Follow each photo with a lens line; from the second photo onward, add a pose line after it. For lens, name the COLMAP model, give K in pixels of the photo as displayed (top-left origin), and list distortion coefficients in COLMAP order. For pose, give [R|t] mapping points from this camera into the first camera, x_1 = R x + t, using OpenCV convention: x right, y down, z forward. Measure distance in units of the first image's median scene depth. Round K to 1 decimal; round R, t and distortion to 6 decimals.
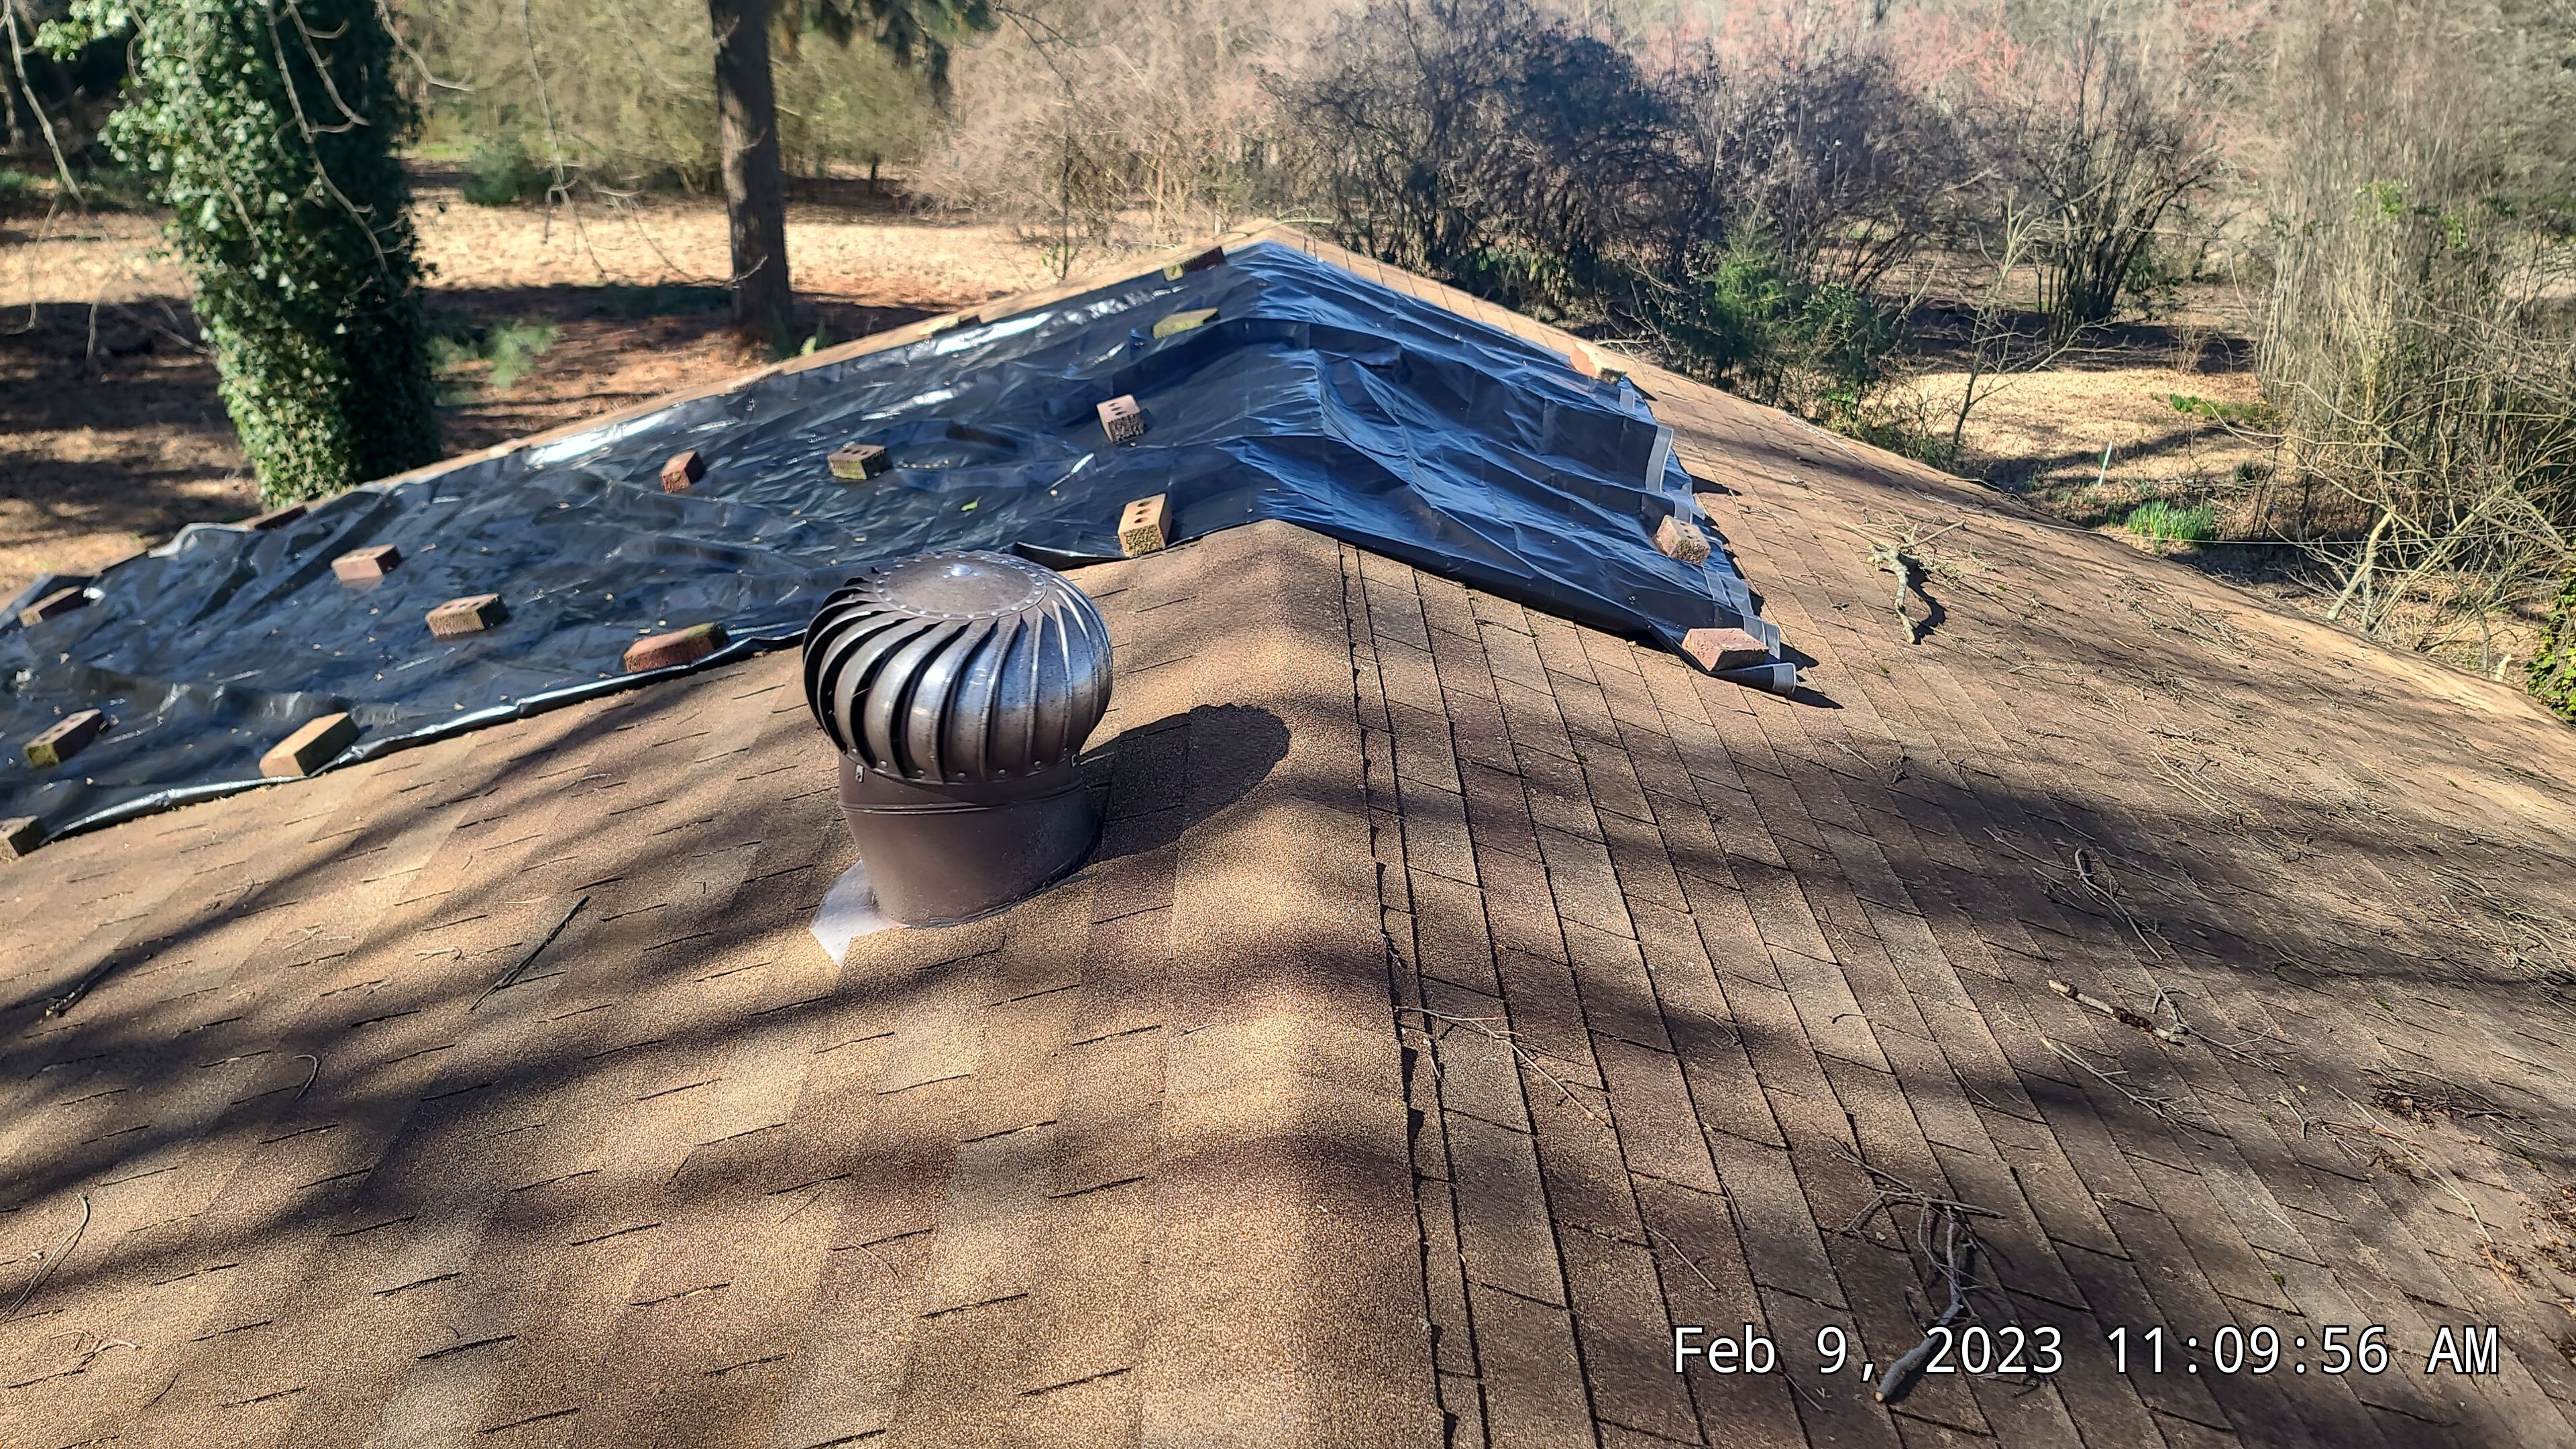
lens RADIAL K [[1916.8, 0, 1288.0], [0, 1916.8, 724.5], [0, 0, 1]] dist [0.067376, -0.007545]
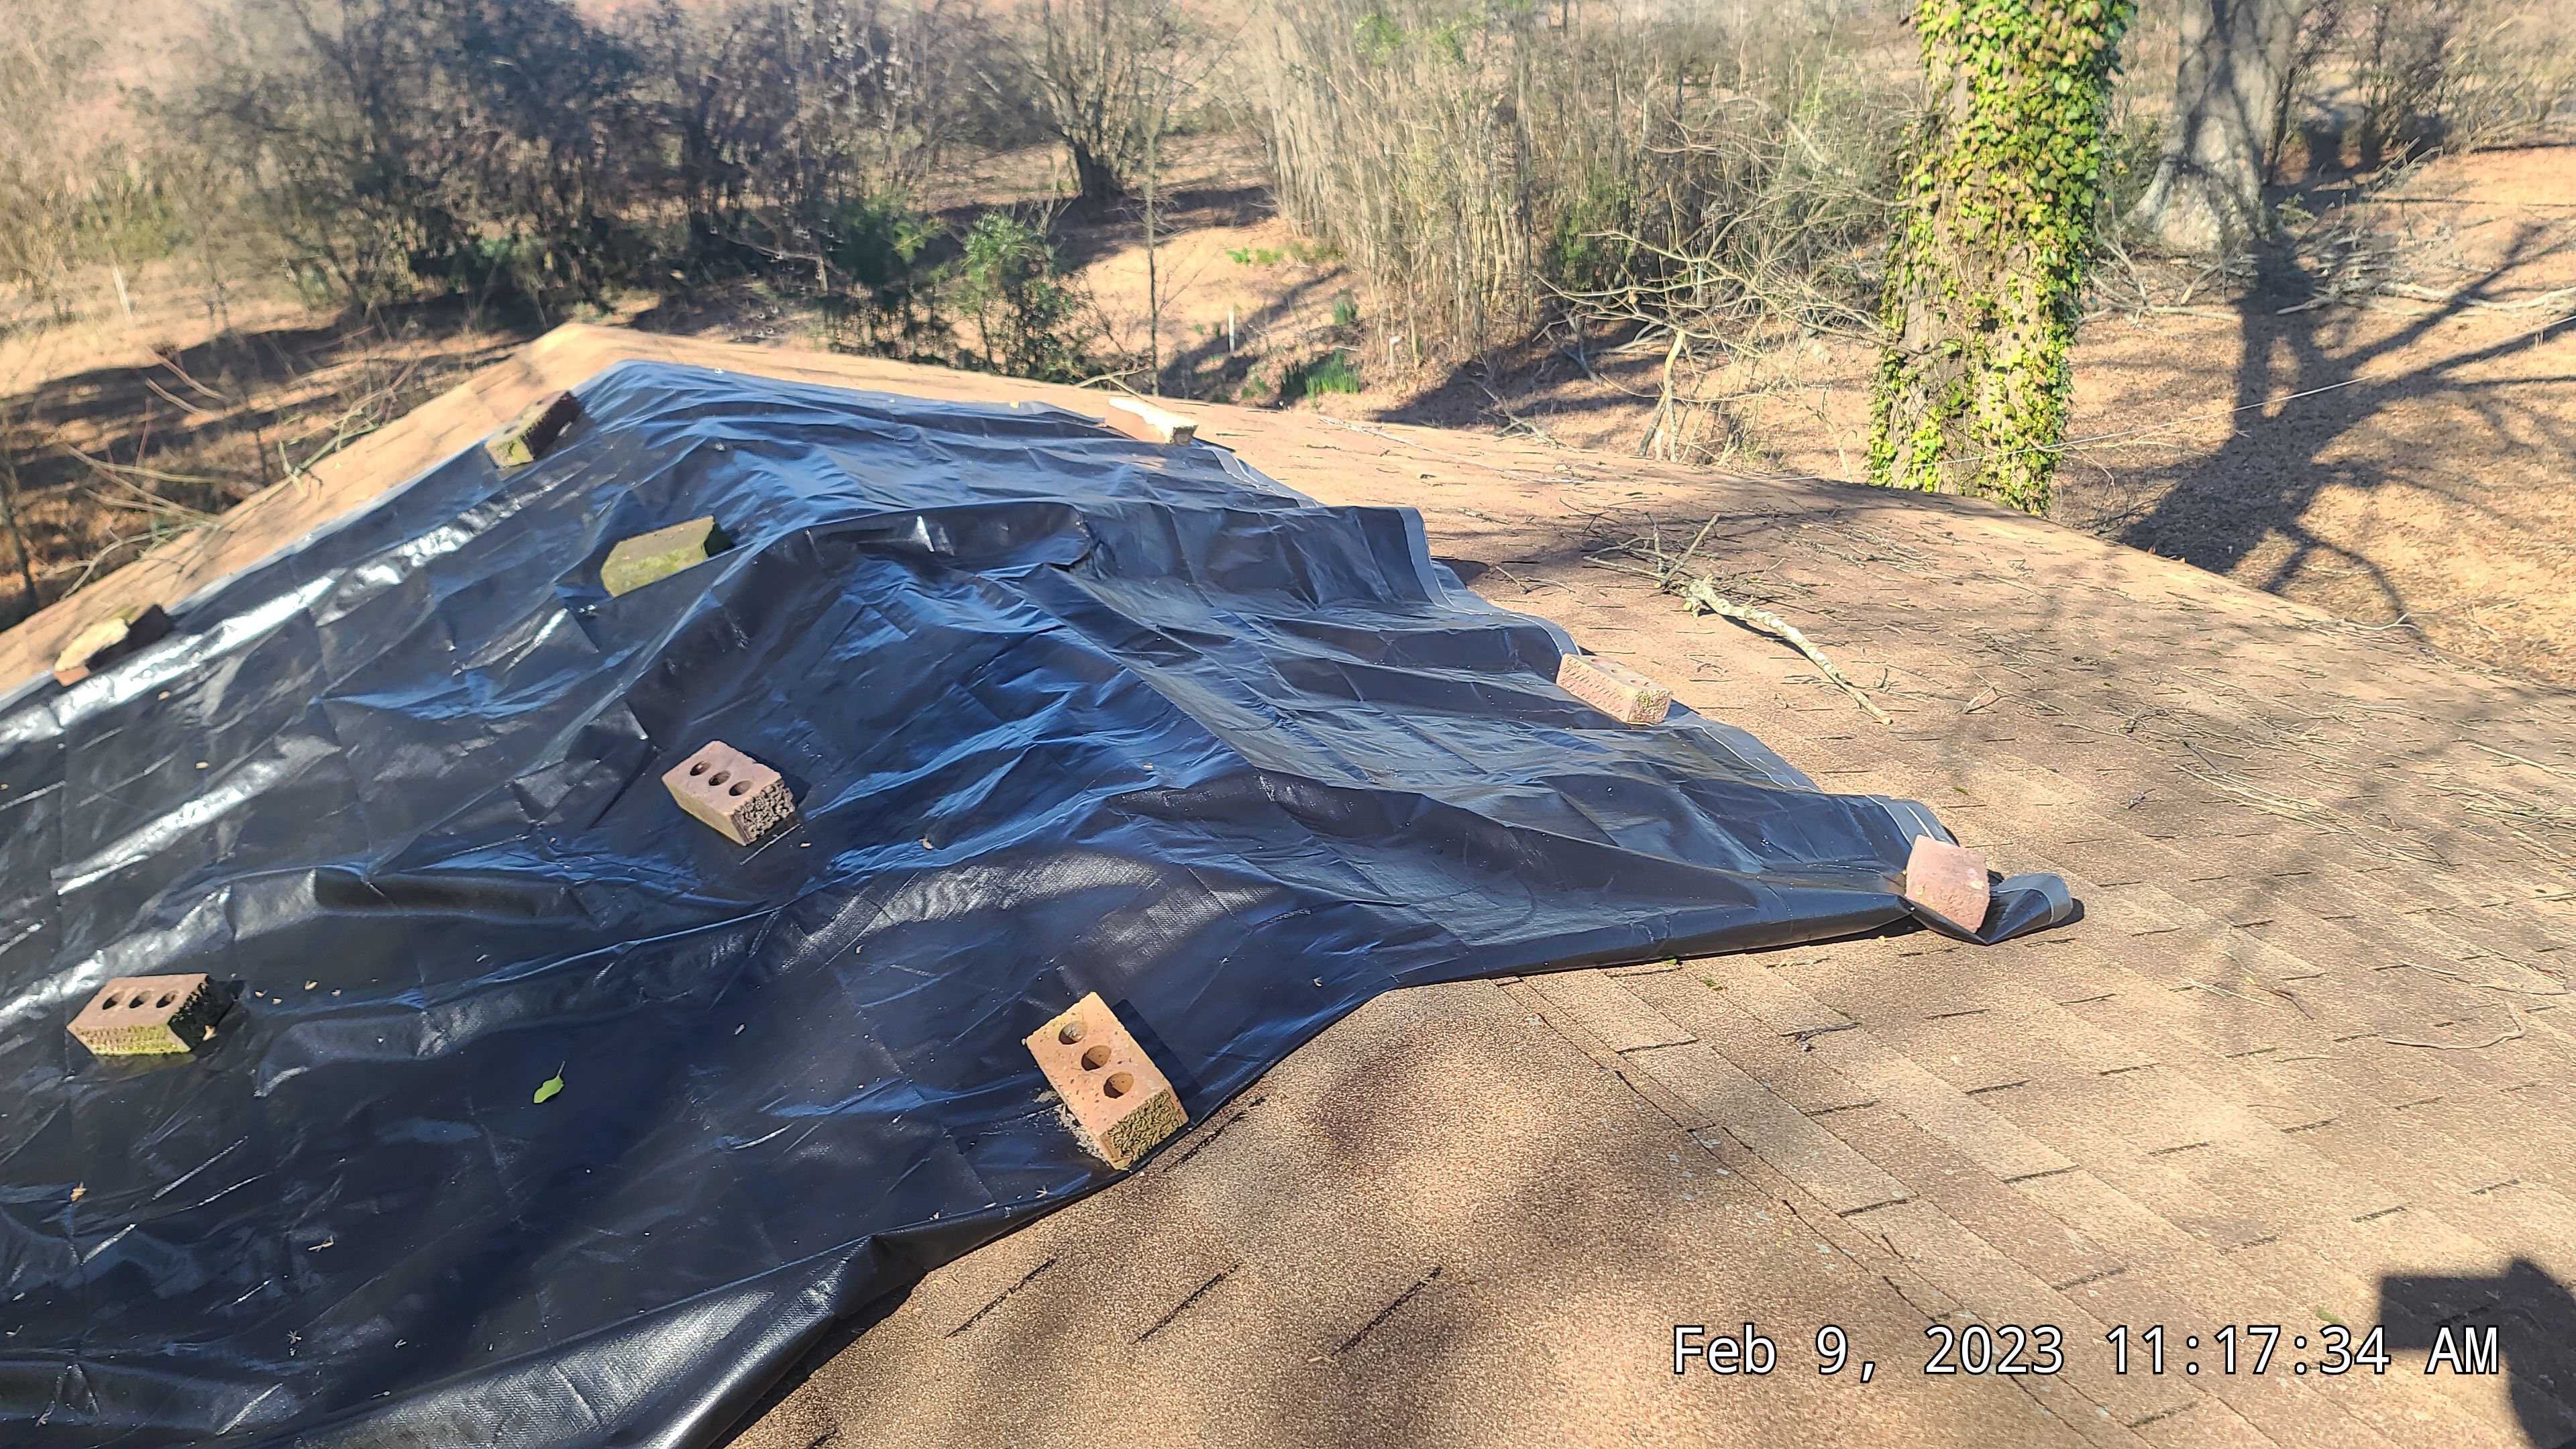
lens RADIAL K [[1916.8, 0, 1288.0], [0, 1916.8, 724.5], [0, 0, 1]] dist [0.067376, -0.007545]
pose [[0.852949, -0.315007, 0.416230, -0.132540], [0.300029, 0.948363, 0.102903, -0.143167], [-0.427153, 0.037110, 0.903418, 0.345774]]
